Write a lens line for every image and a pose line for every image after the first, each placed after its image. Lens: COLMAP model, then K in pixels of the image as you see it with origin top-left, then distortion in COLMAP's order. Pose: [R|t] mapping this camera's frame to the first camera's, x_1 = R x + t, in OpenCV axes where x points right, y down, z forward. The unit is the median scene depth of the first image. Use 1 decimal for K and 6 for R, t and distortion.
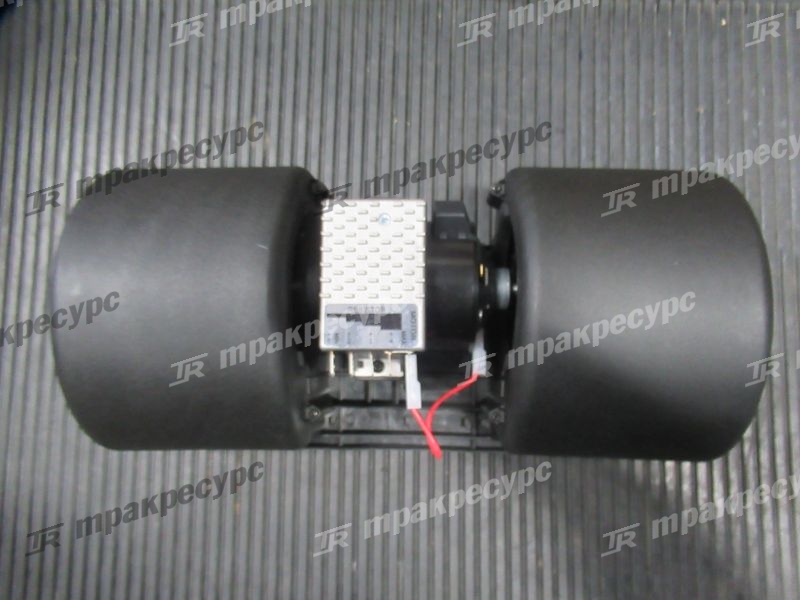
lens RADIAL K [[588.7, 0, 400.0], [0, 588.7, 300.0], [0, 0, 1]] dist [0.000854, -0.004519]
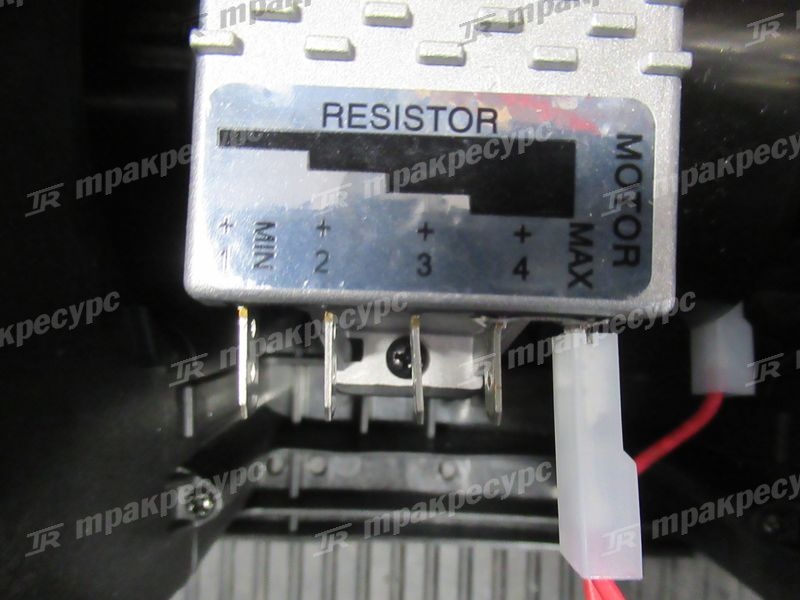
lens RADIAL K [[588.7, 0, 400.0], [0, 588.7, 300.0], [0, 0, 1]] dist [0.000854, -0.004519]
pose [[0.998148, 0.037374, 0.048007, -0.066998], [-0.040056, 0.997616, 0.056195, 0.069640], [-0.045792, -0.058014, 0.997265, 0.775745]]
